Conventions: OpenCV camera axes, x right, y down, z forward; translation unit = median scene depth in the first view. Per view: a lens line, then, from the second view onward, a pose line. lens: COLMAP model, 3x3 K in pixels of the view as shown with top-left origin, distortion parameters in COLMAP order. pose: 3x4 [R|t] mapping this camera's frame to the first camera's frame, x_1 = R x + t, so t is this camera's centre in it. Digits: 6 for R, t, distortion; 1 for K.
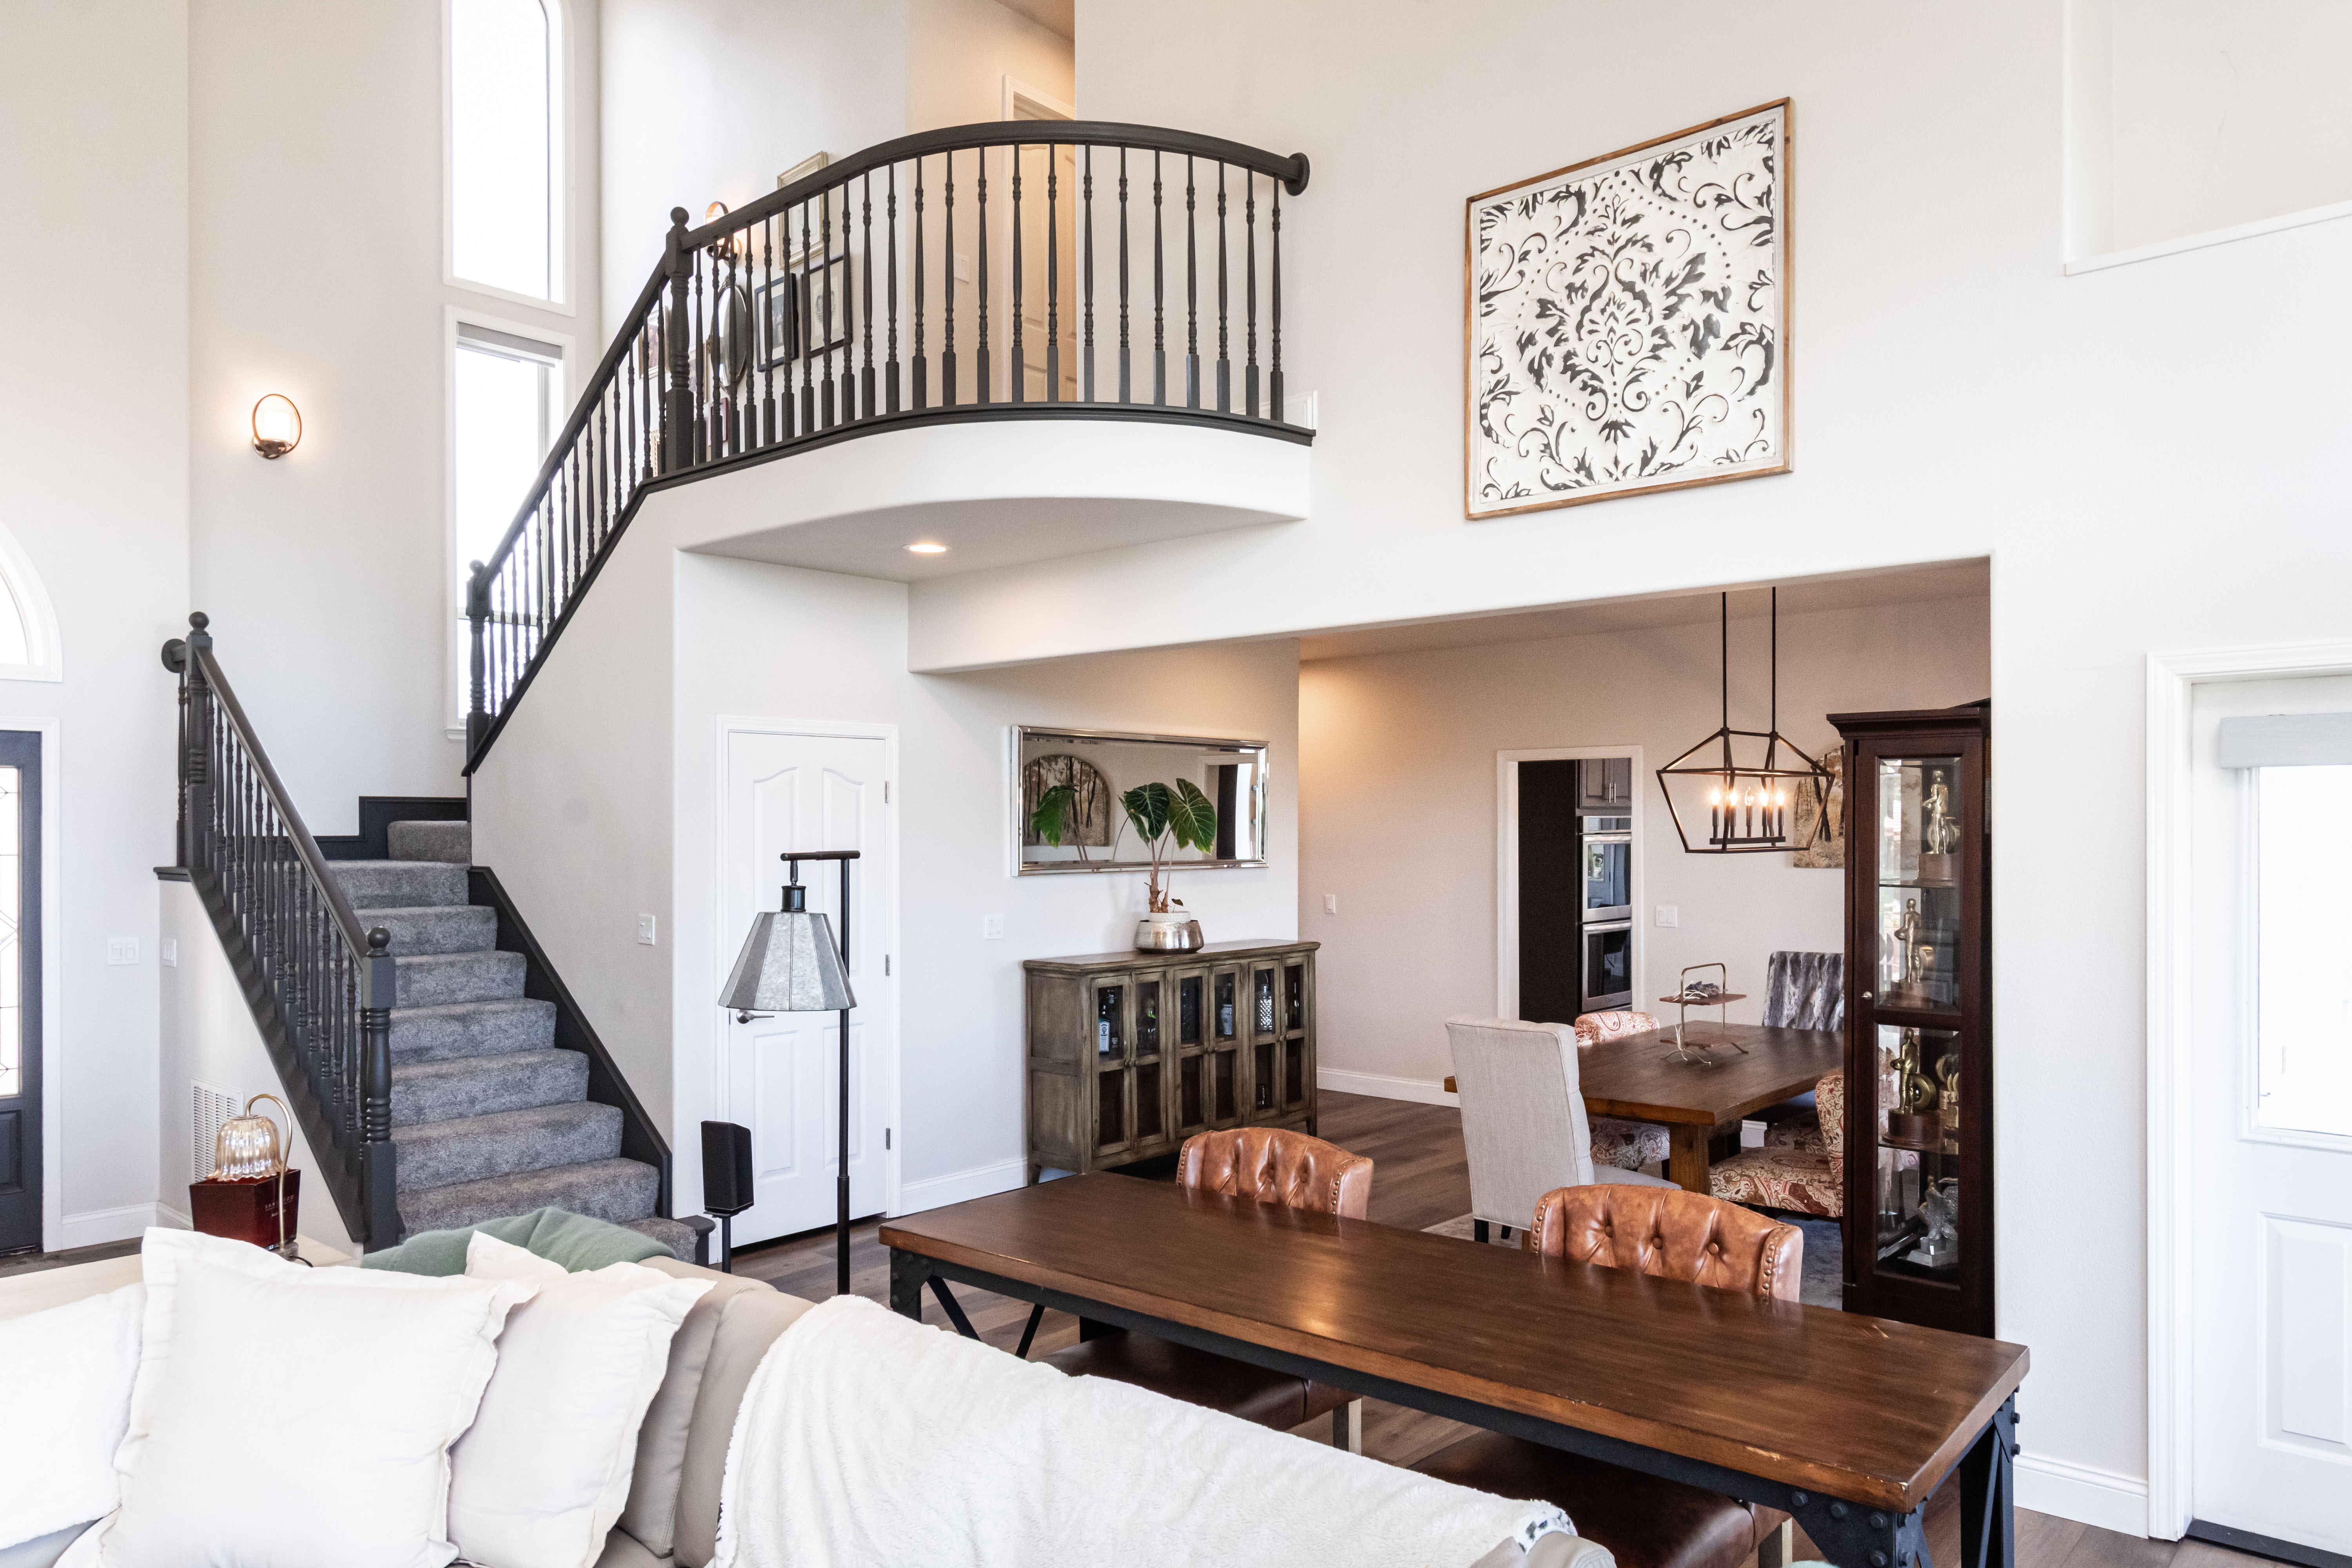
lens RADIAL K [[1545.5, 0, 1191.8], [0, 1545.5, 819.7], [0, 0, 1]] dist [0.013745, -0.006033]
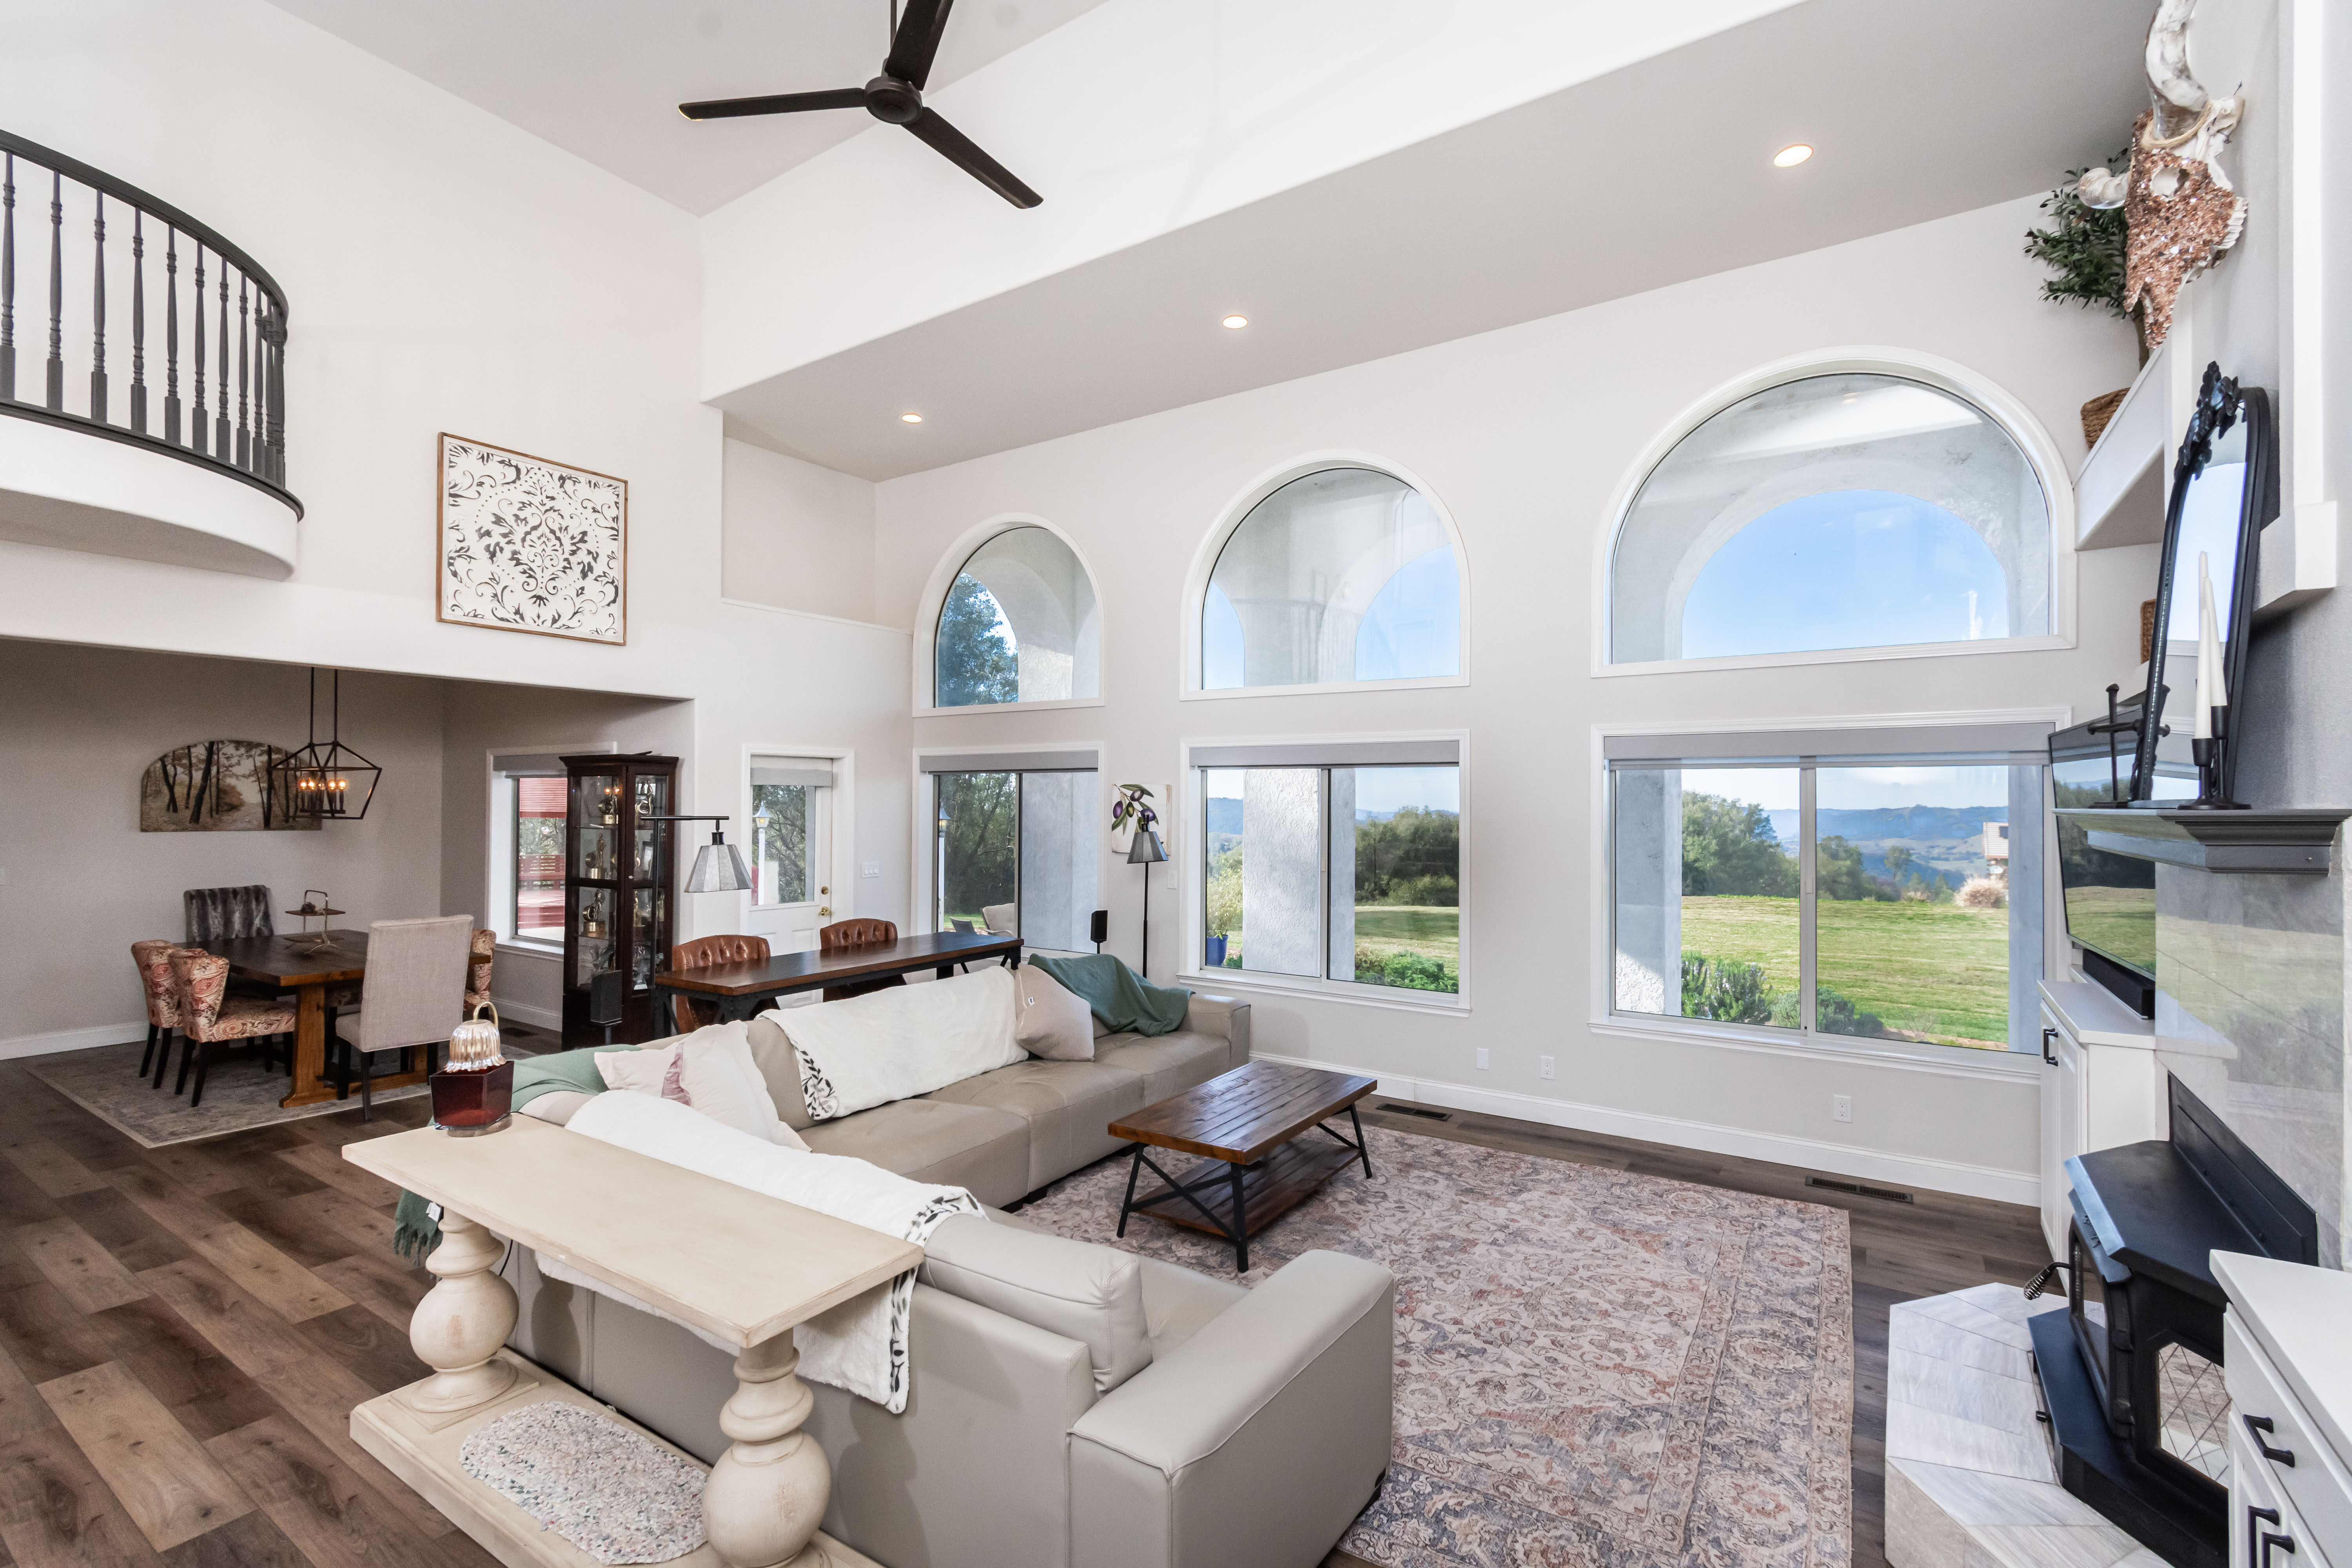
lens RADIAL K [[1053.1, 0, 1178.5], [0, 1053.1, 795.5], [0, 0, 1]] dist [0.012477, -0.003575]
pose [[-0.144456, 0.008329, 0.989476, -0.999944], [-0.007841, 0.999924, -0.009561, 0.000732], [-0.989480, -0.009140, -0.144380, 0.339495]]
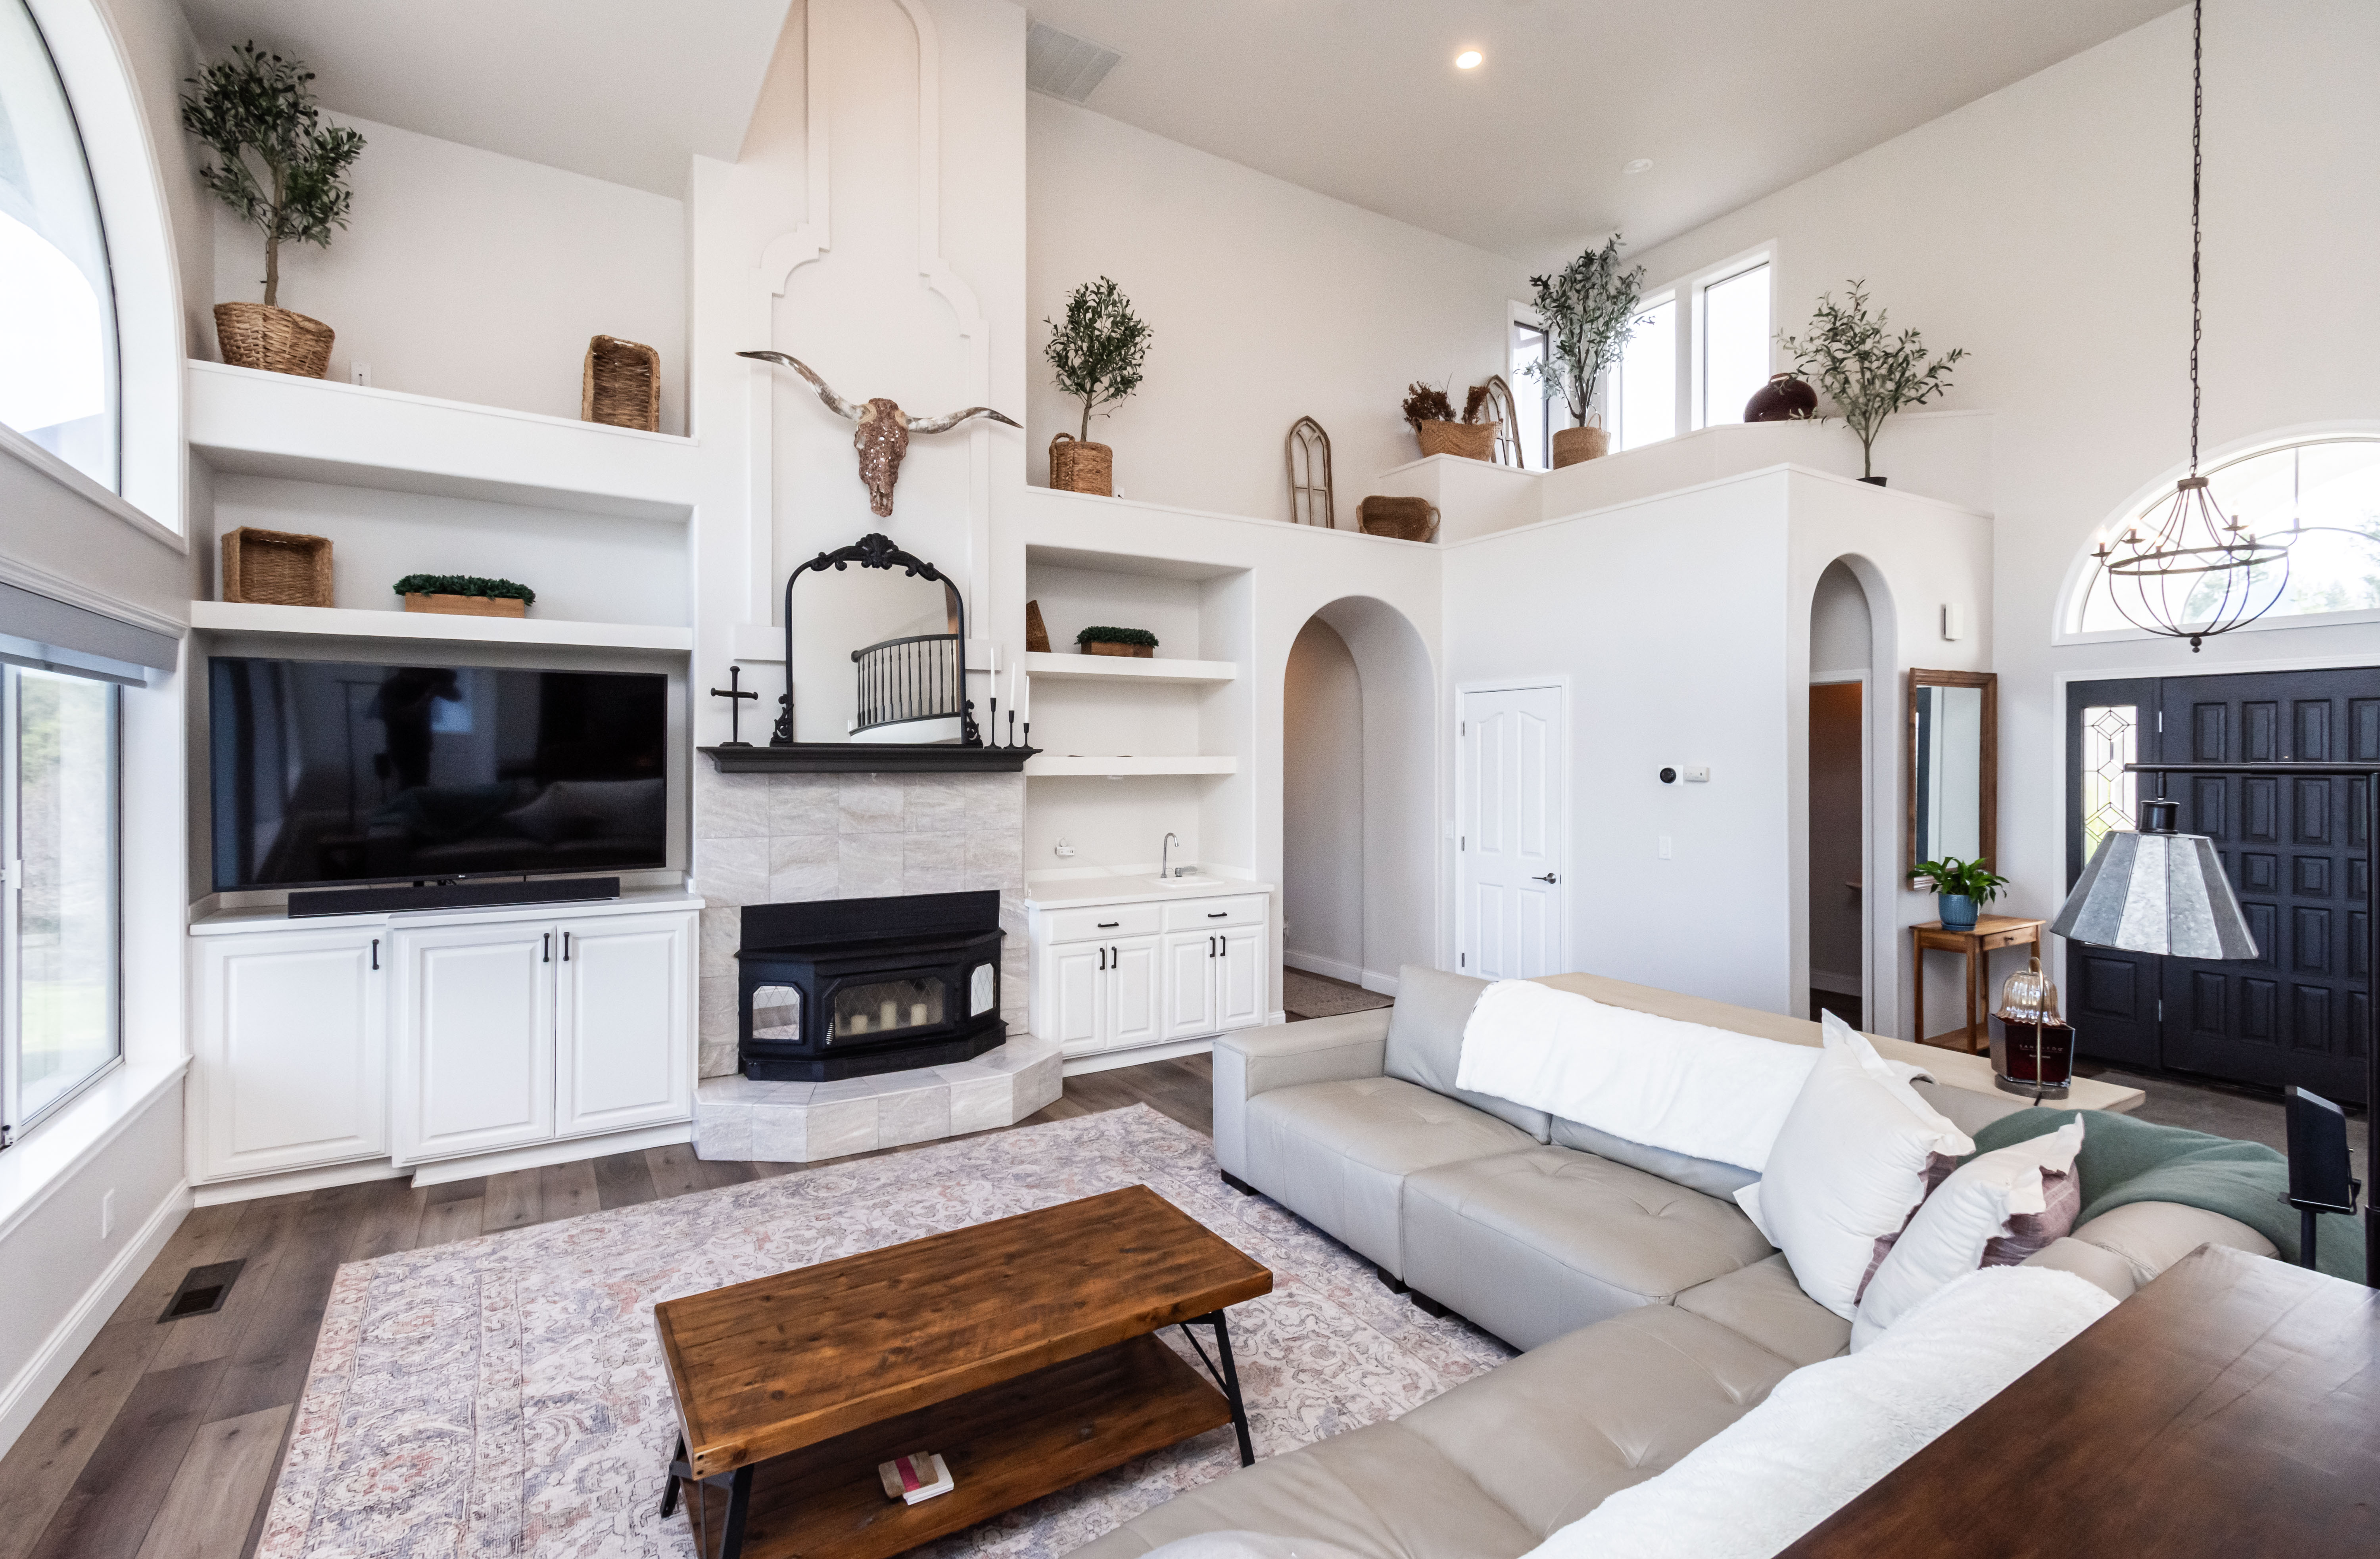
lens RADIAL K [[1032.5, 0, 1166.8], [0, 1032.5, 775.4], [0, 0, 1]] dist [0.015873, -0.004893]
pose [[-0.298174, 0.012551, -0.954429, 0.235371], [0.002998, 0.999921, 0.012213, 0.016233], [0.954507, 0.000780, -0.298188, 0.356579]]
